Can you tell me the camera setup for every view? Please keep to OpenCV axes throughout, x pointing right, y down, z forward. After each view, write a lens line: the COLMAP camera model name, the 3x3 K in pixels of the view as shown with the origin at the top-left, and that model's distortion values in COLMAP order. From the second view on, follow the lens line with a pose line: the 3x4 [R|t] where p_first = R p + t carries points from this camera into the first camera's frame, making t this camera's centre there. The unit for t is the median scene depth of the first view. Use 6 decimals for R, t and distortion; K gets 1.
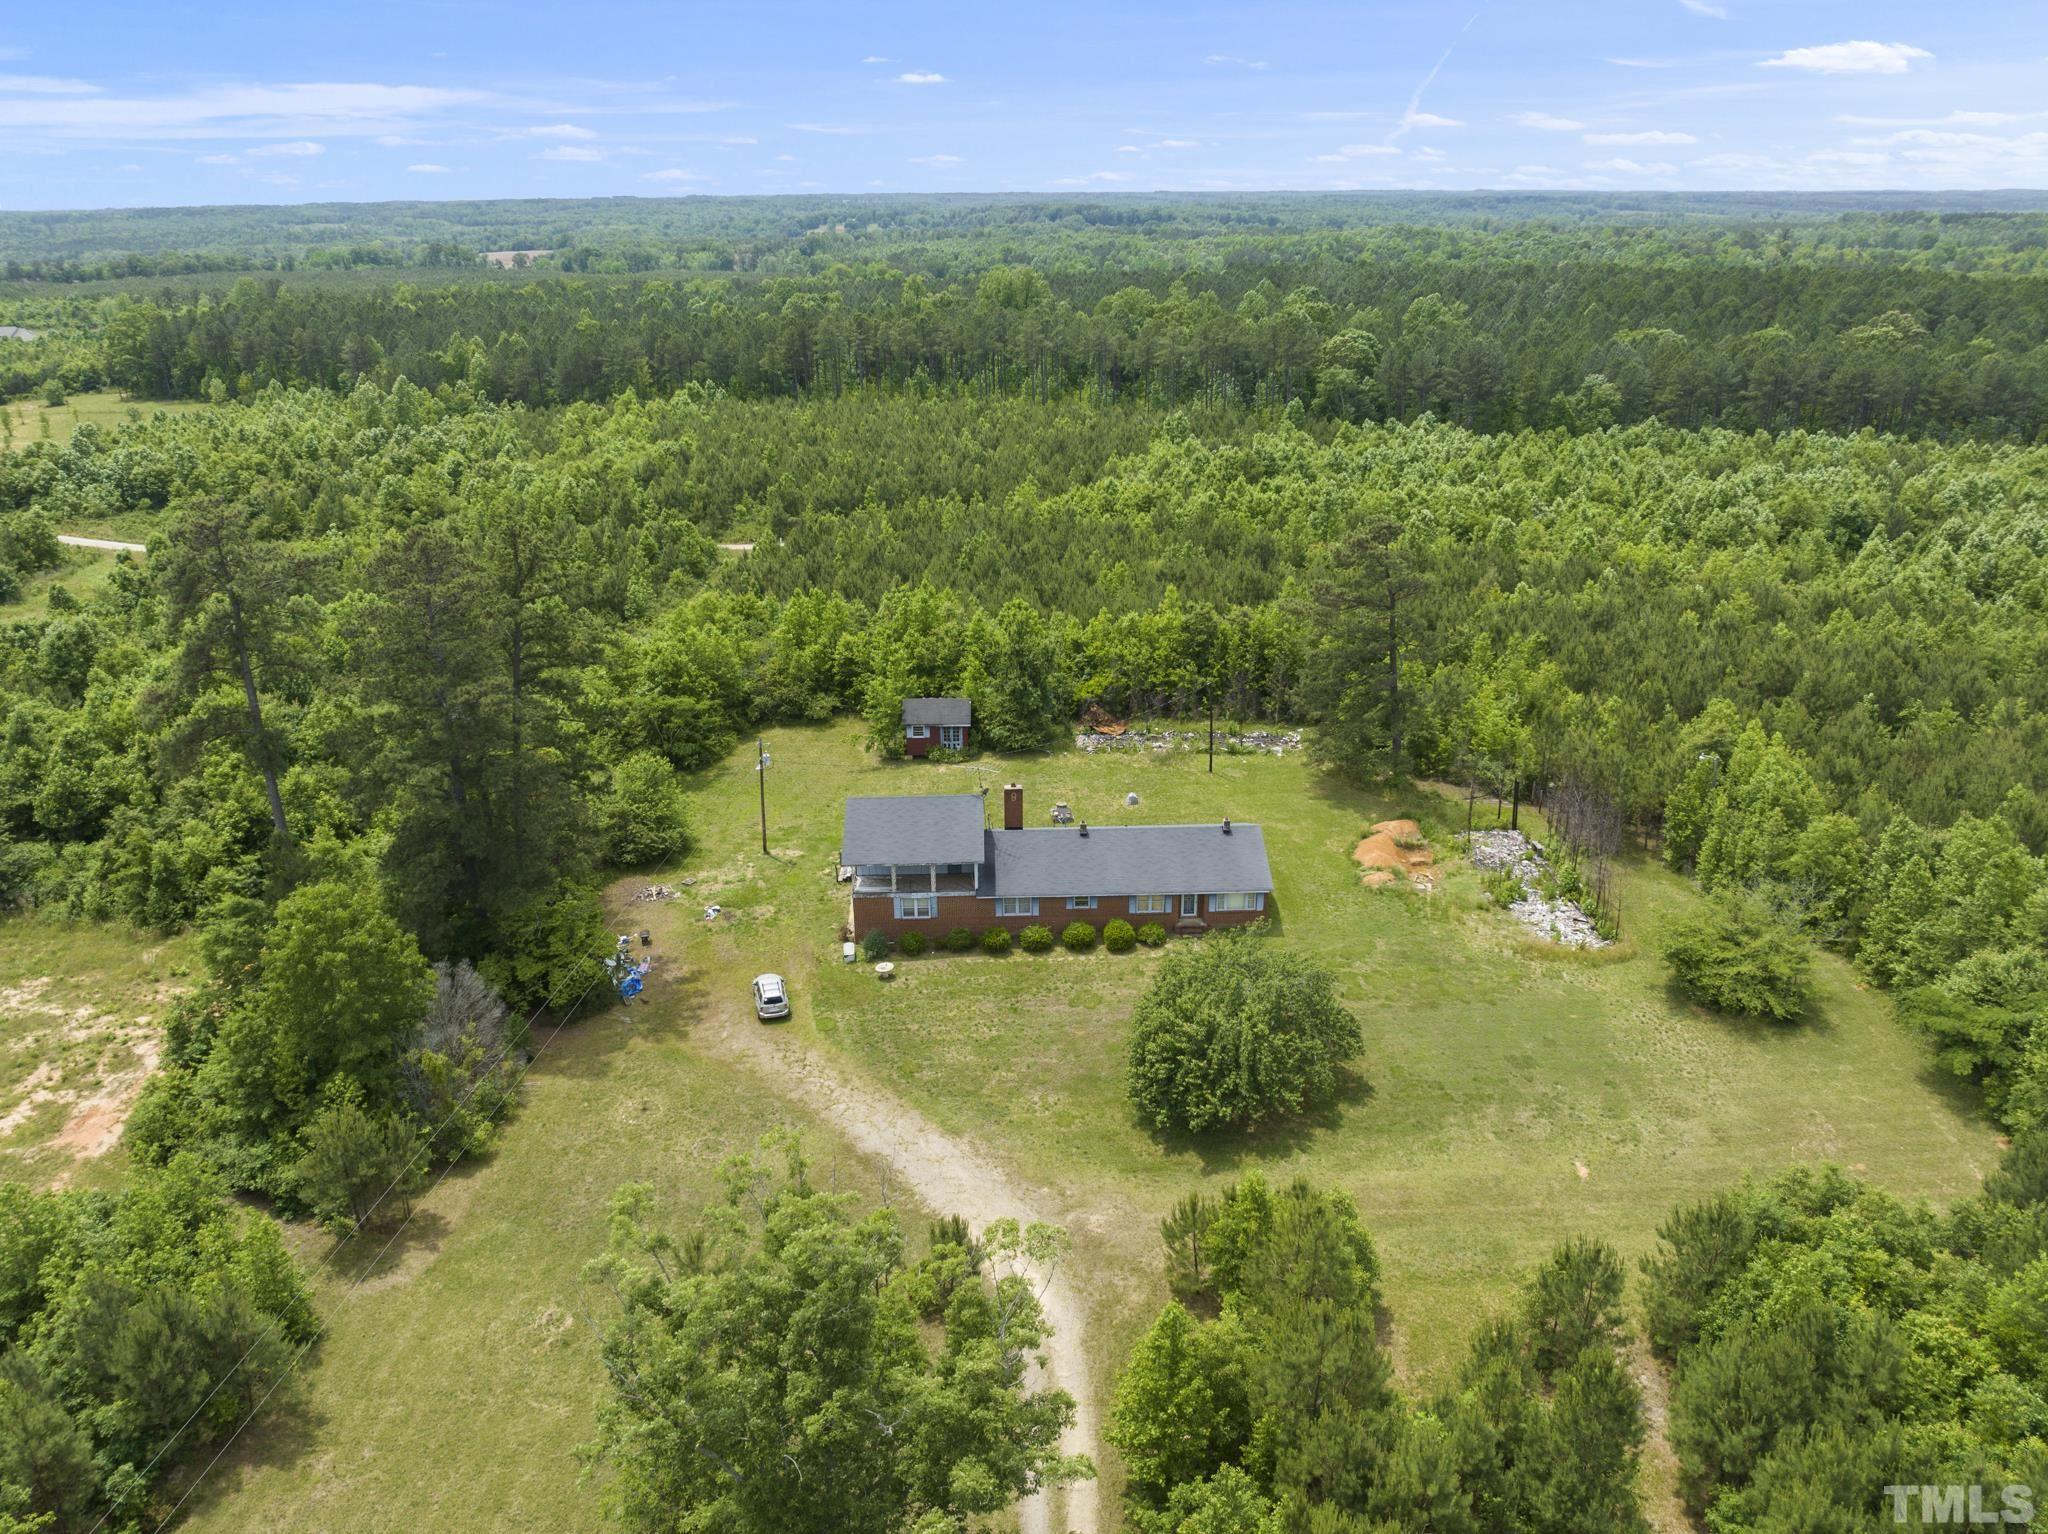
lens RADIAL K [[1436.0, 0, 1031.2], [0, 1436.0, 765.3], [0, 0, 1]] dist [-0.039657, 0.003772]
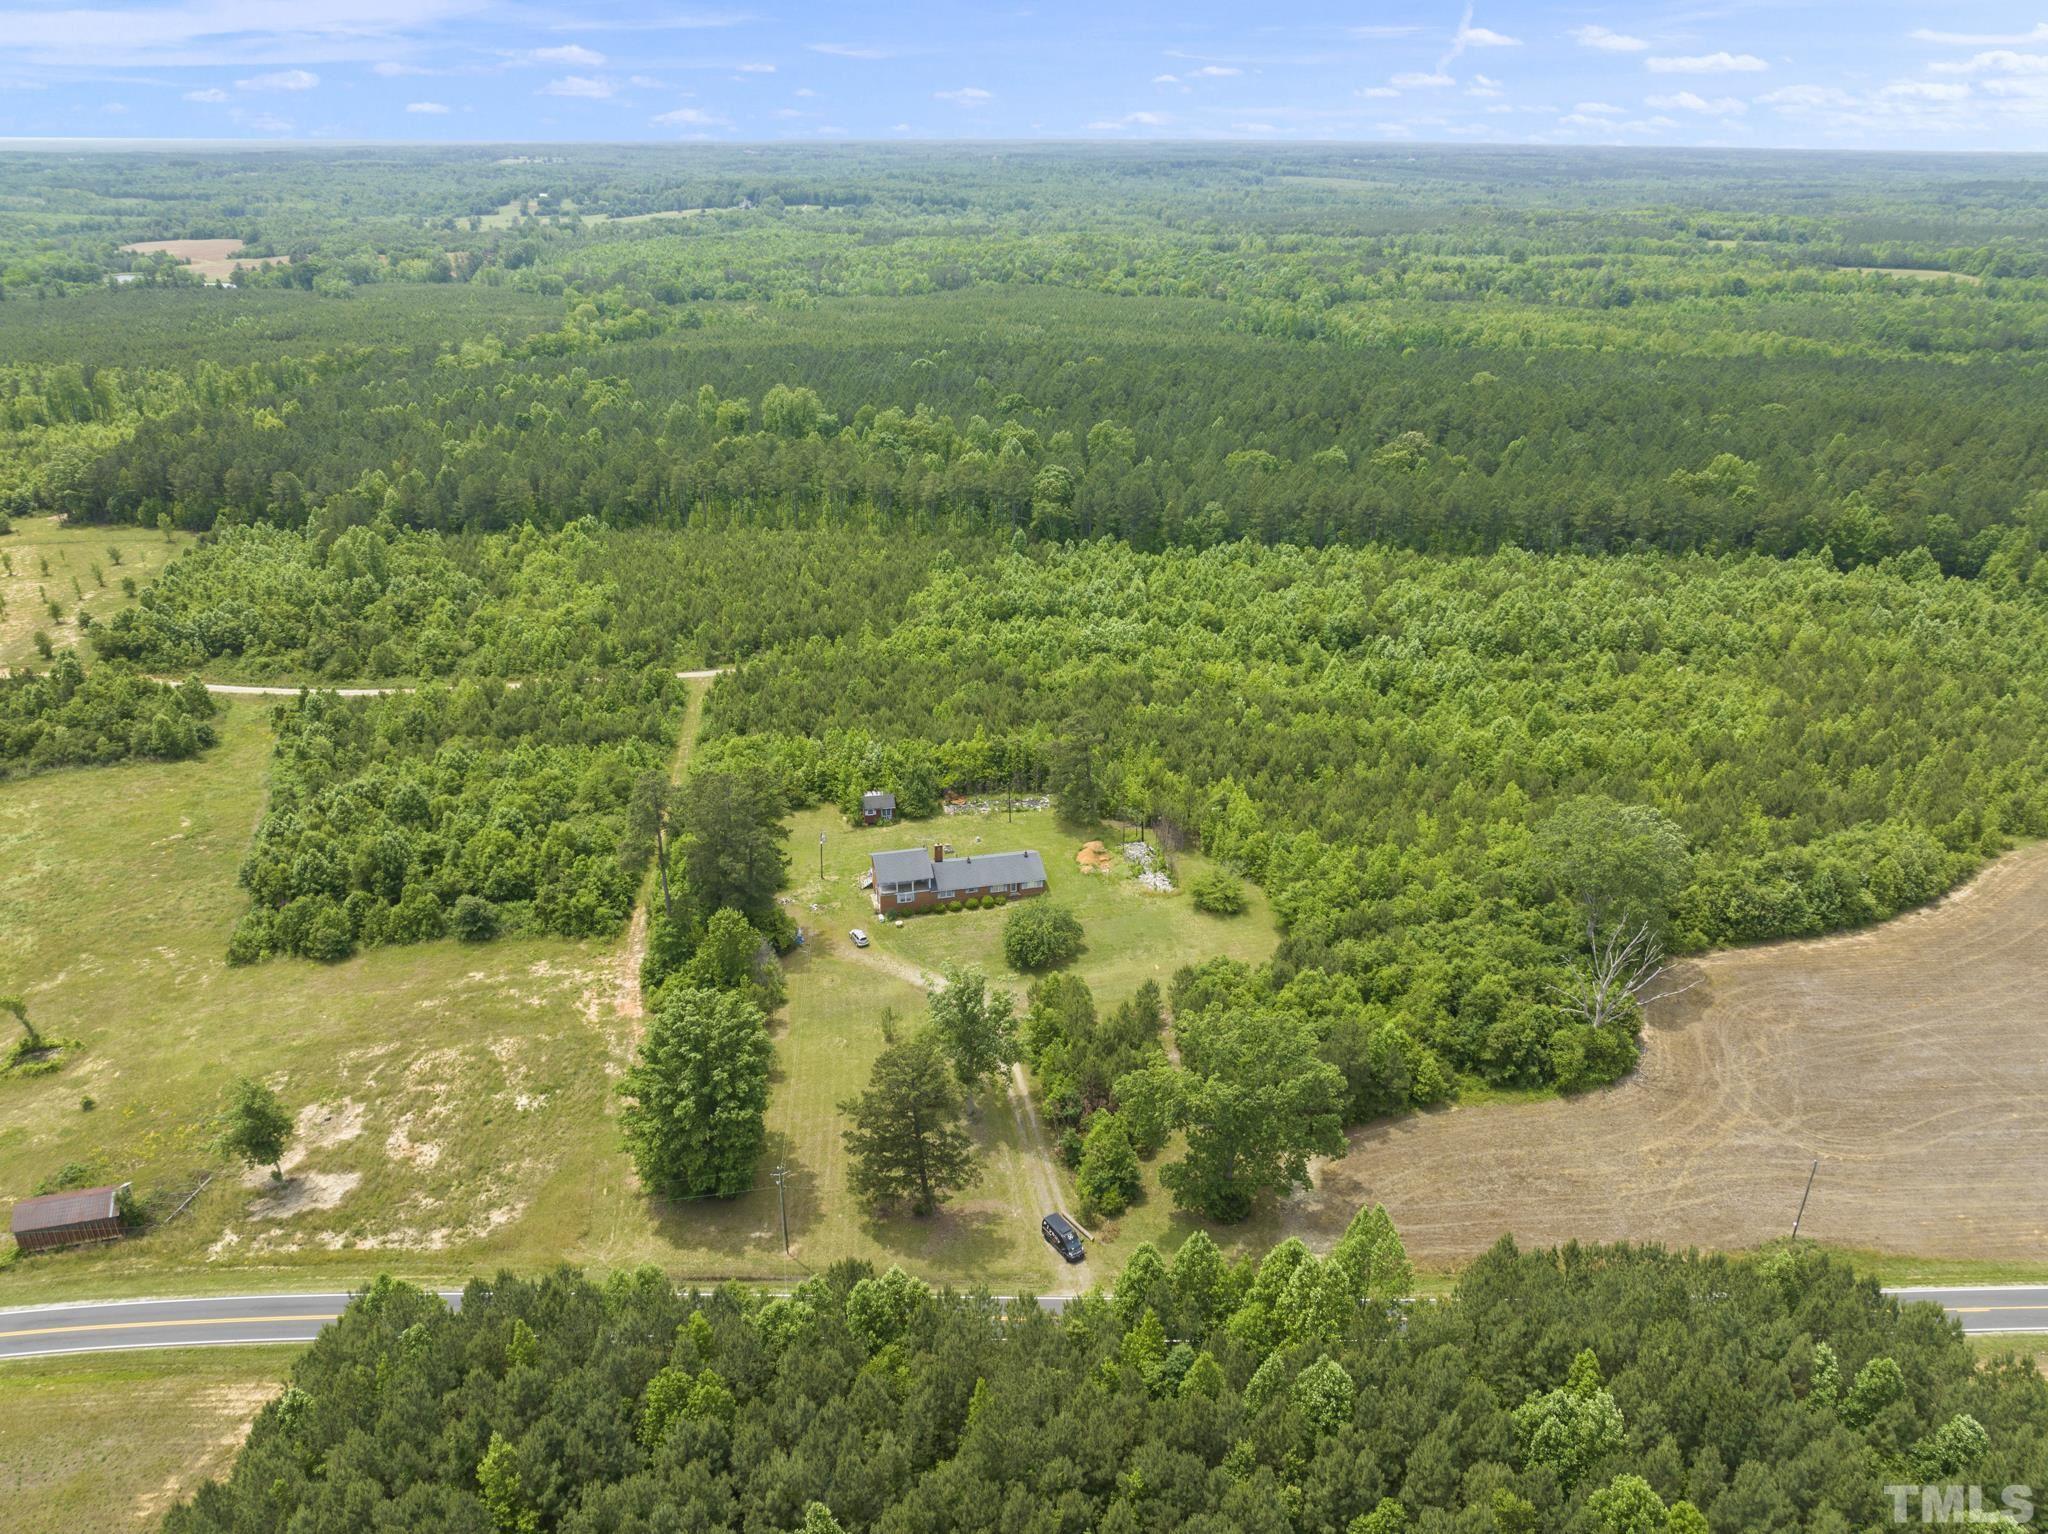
lens RADIAL K [[1435.3, 0, 1030.4], [0, 1435.3, 765.8], [0, 0, 1]] dist [-0.034232, -0.008339]
pose [[0.979297, -0.070006, 0.189938, -0.248166], [0.063298, 0.997145, 0.041166, -0.166027], [-0.192278, -0.028291, 0.980933, -1.122356]]
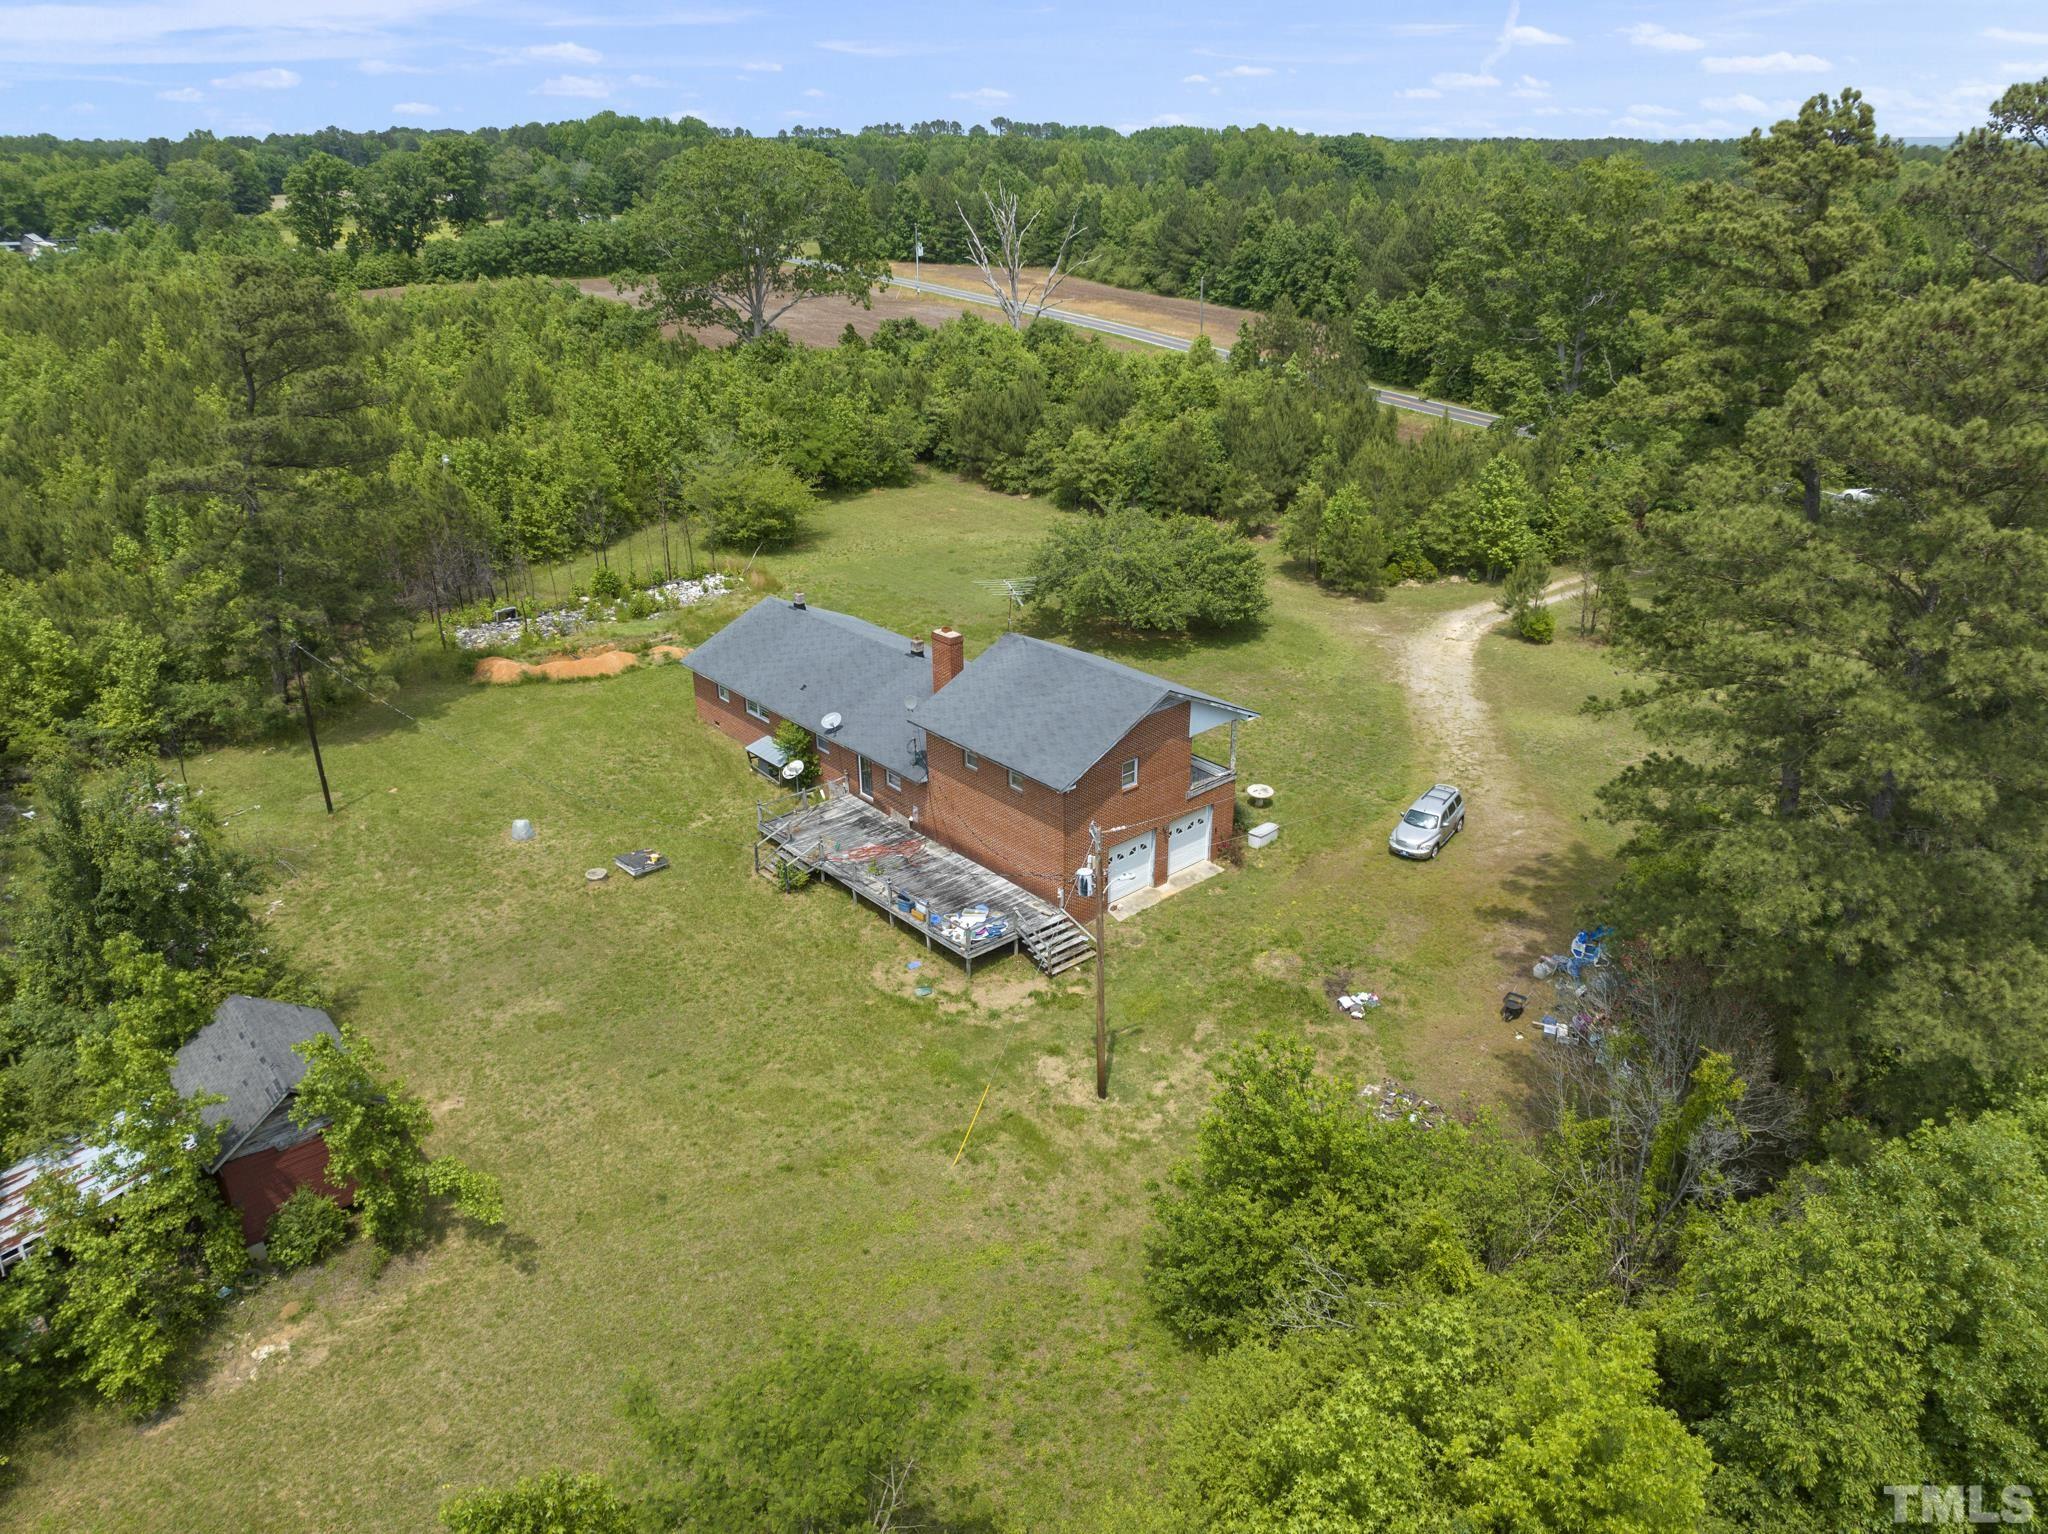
lens RADIAL K [[1443.7, 0, 1026.2], [0, 1443.7, 756.4], [0, 0, 1]] dist [-0.024600, -0.021276]
pose [[-0.629722, -0.297754, 0.717491, -0.392322], [0.301625, 0.757438, 0.579060, -0.232244], [-0.715872, 0.581060, -0.387165, 0.992379]]
